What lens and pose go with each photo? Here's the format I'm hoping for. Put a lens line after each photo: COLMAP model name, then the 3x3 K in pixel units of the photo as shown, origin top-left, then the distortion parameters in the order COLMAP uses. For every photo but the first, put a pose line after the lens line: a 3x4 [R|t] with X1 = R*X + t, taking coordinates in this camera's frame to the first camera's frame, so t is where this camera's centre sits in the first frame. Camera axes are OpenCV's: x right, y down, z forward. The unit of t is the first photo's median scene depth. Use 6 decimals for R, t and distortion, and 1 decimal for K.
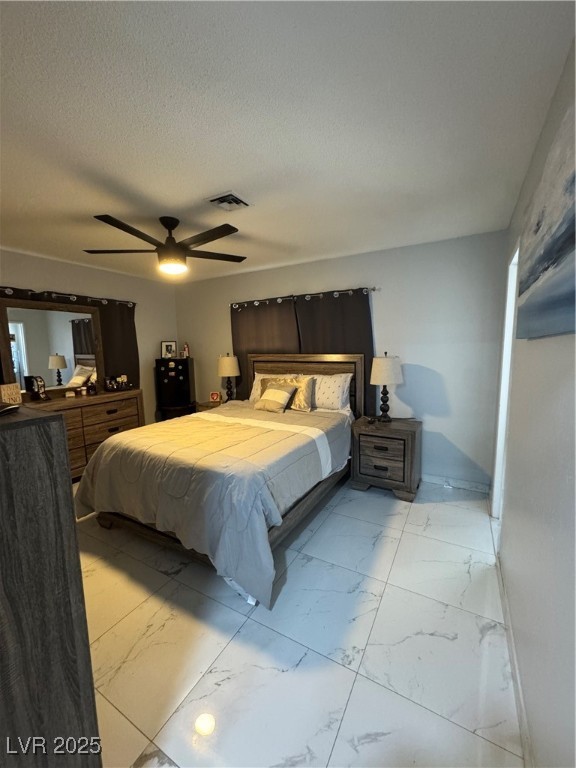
lens RADIAL K [[307.2, 0, 288.0], [0, 307.2, 383.3], [0, 0, 1]] dist [0.000707, 0.000093]
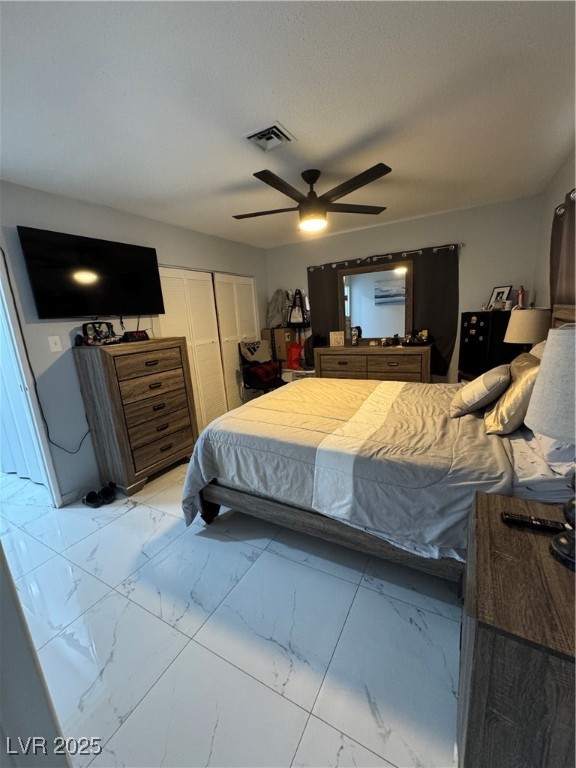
lens RADIAL K [[307.2, 0, 287.3], [0, 307.2, 383.2], [0, 0, 1]] dist [0.000707, 0.000093]
pose [[0.007390, 0.233870, -0.972240, 0.571185], [-0.053001, 0.970991, 0.233167, -0.087184], [0.998567, 0.049806, 0.019571, 0.752198]]
